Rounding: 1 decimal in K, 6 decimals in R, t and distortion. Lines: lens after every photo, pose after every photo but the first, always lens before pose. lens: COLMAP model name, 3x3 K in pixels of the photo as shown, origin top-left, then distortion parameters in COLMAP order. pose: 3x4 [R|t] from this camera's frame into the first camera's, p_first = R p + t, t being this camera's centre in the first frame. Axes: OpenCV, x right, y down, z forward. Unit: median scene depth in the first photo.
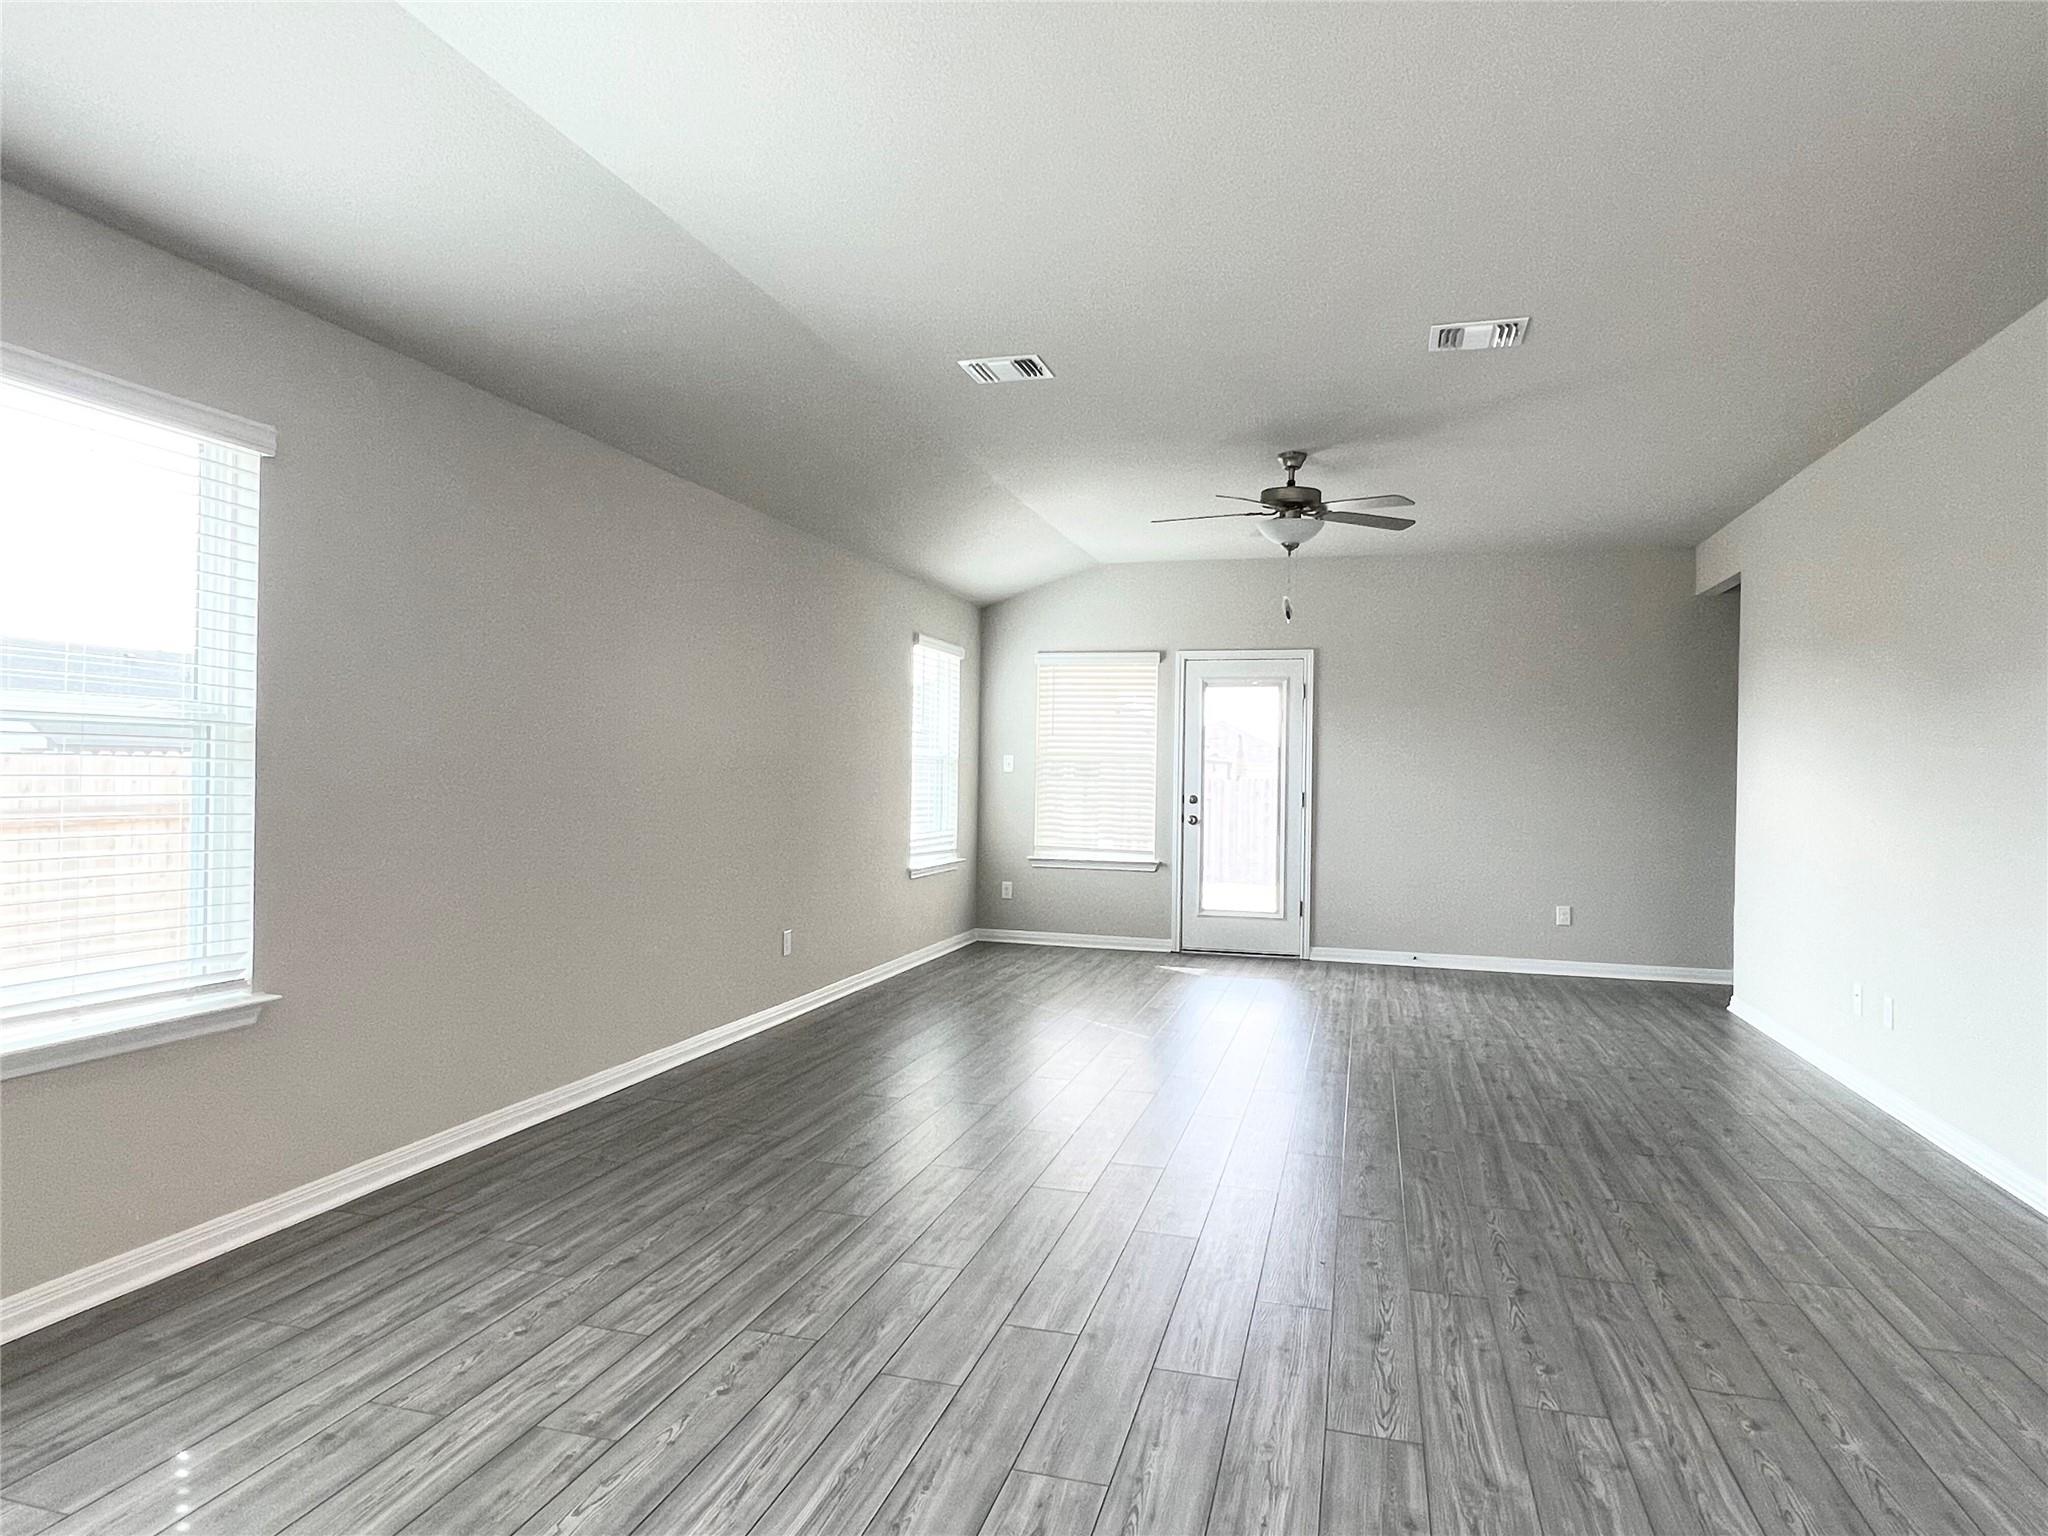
lens RADIAL K [[1268.5, 0, 1032.2], [0, 1268.5, 762.4], [0, 0, 1]] dist [-0.007939, -0.001888]
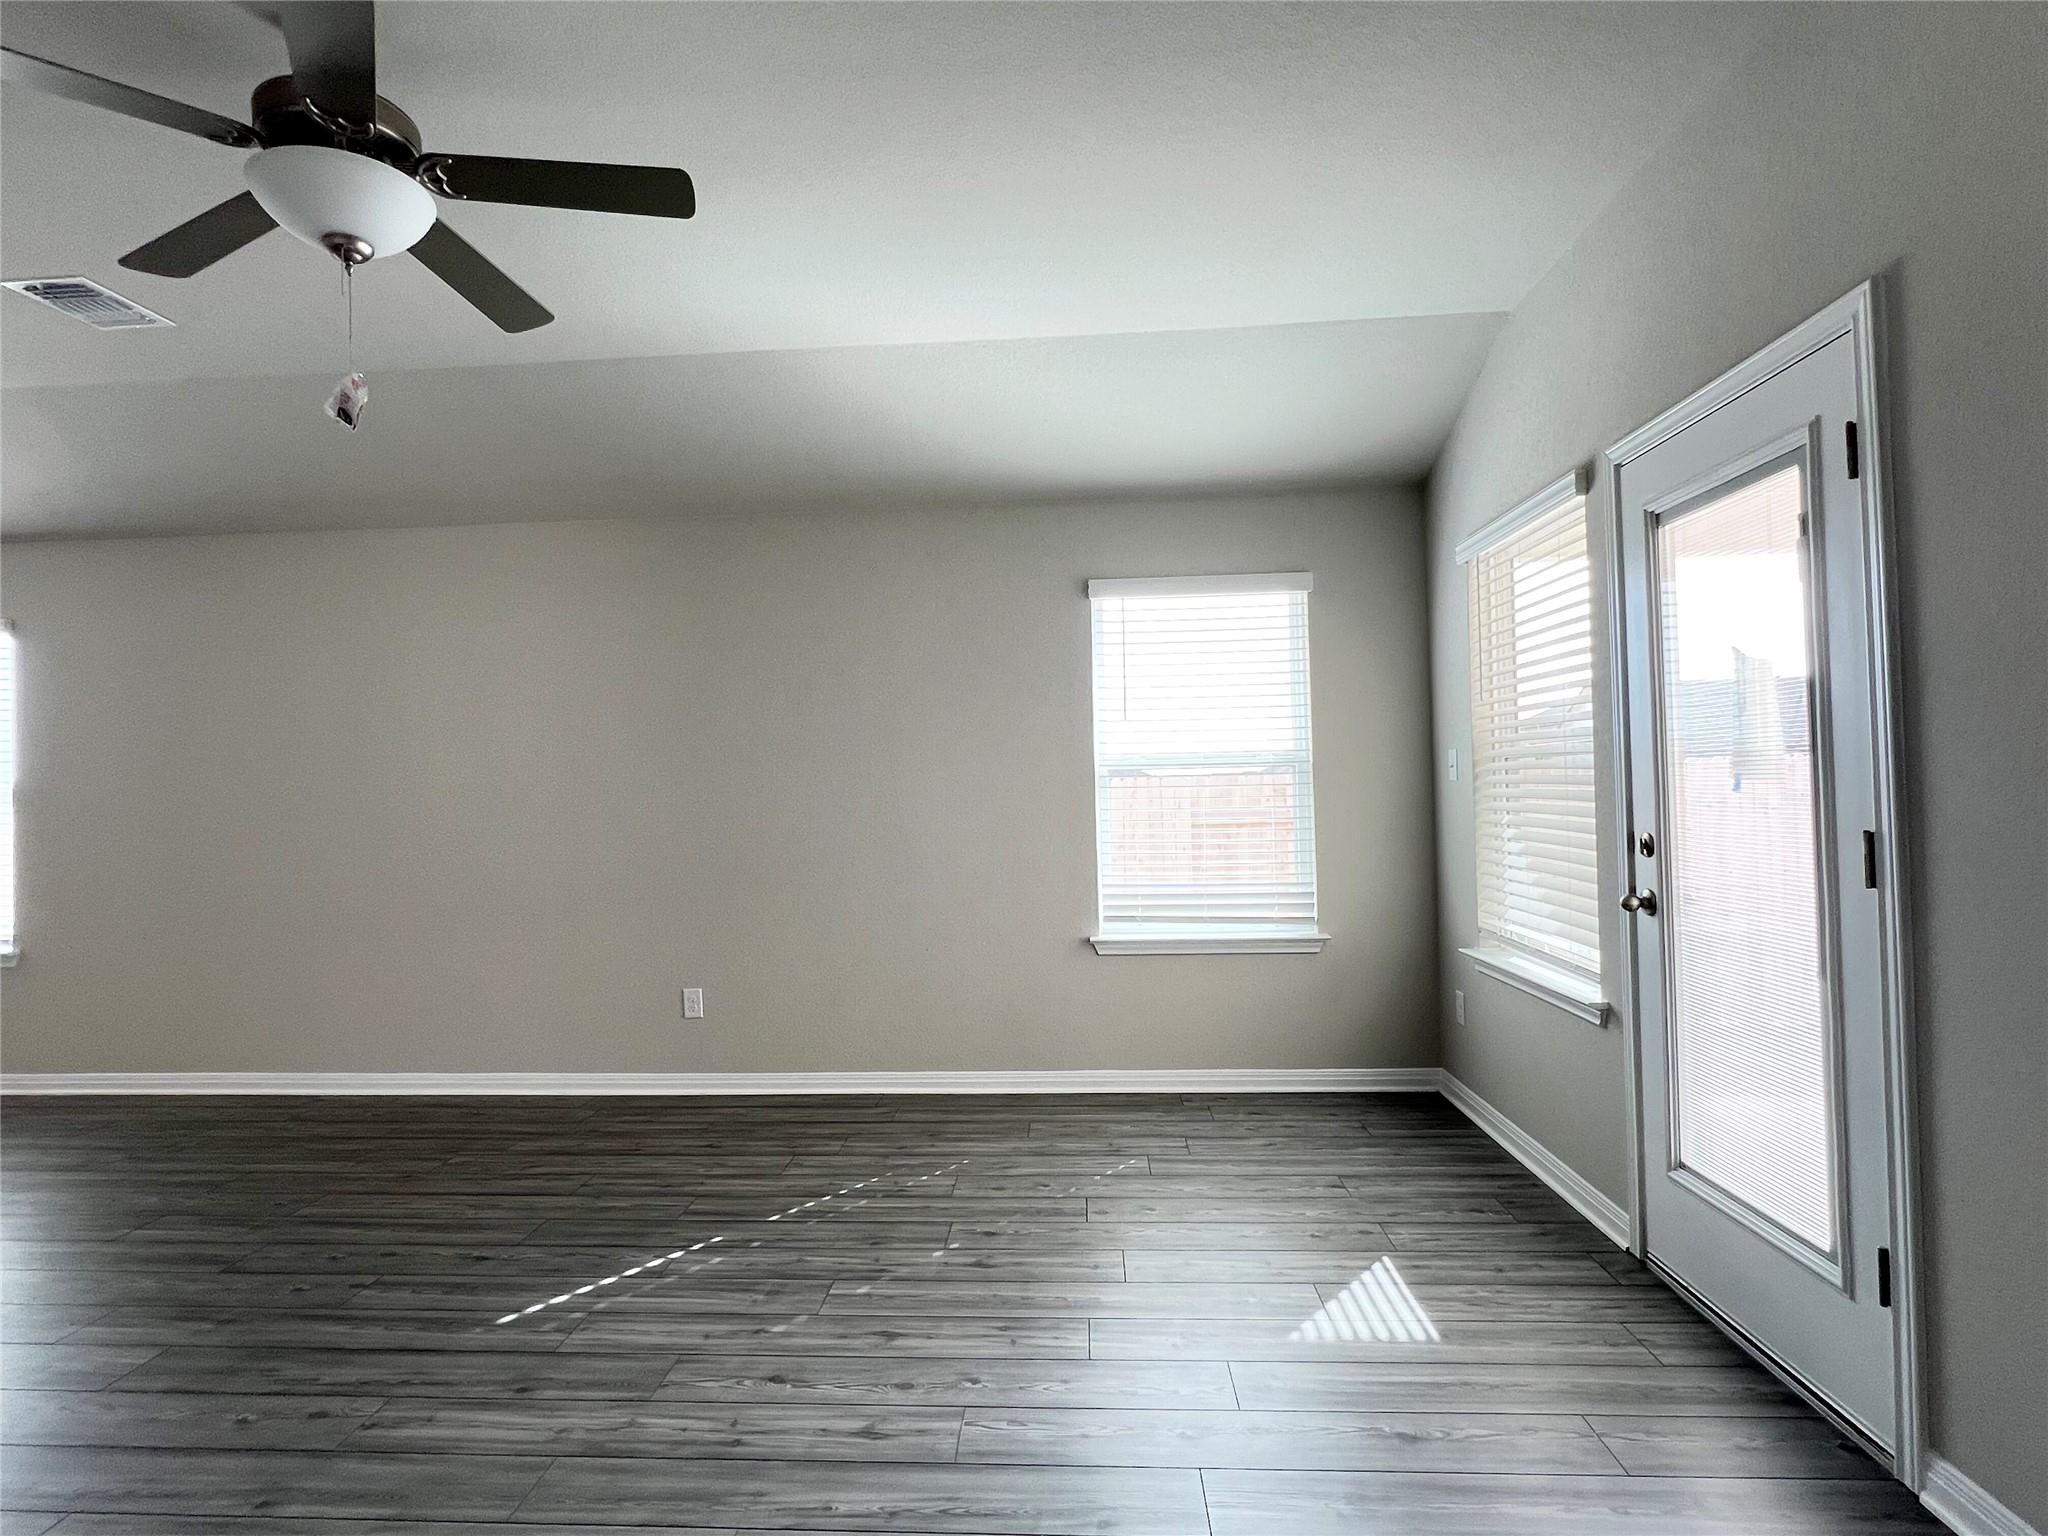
lens RADIAL K [[1050.8, 0, 1018.2], [0, 1050.8, 767.5], [0, 0, 1]] dist [0.001372, 0.000199]
pose [[0.190317, -0.042045, -0.980822, 0.387589], [0.031375, 0.998833, -0.036729, 0.012543], [0.981221, -0.023784, 0.191414, 0.769759]]
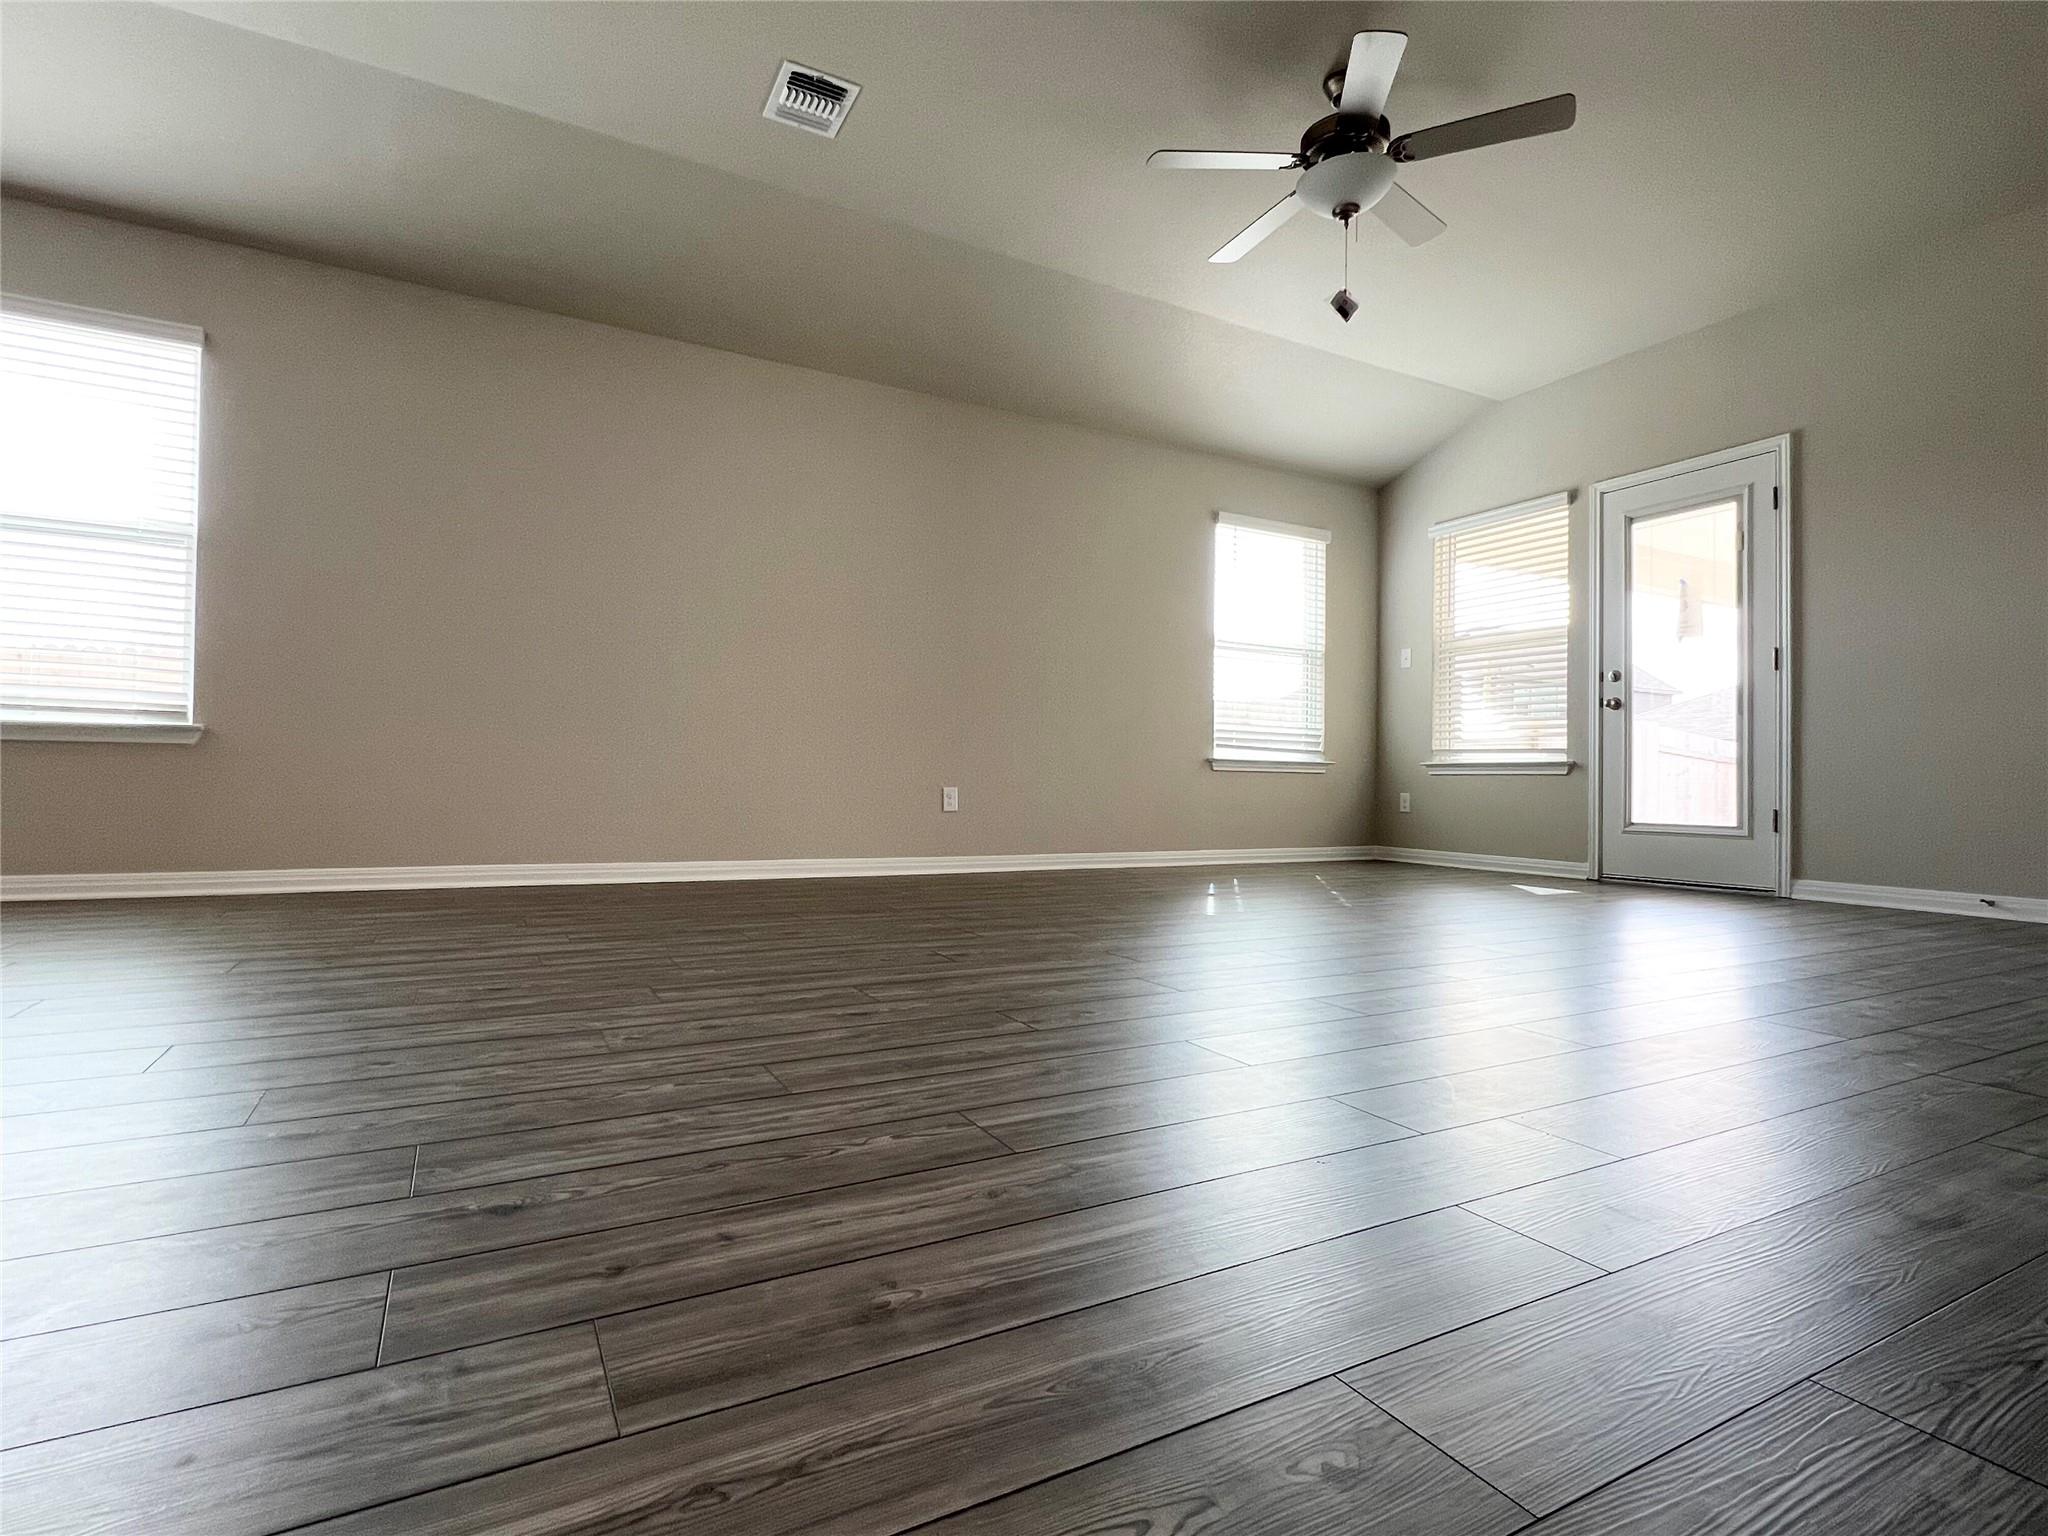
lens RADIAL K [[1031.3, 0, 1024.0], [0, 1031.3, 768.0], [0, 0, 1]] dist [-0.002335, 0.000356]
pose [[0.692110, -0.020282, -0.721507, 0.323968], [0.001879, 0.999652, -0.026299, 0.098988], [0.721790, 0.016846, 0.691907, 0.328190]]
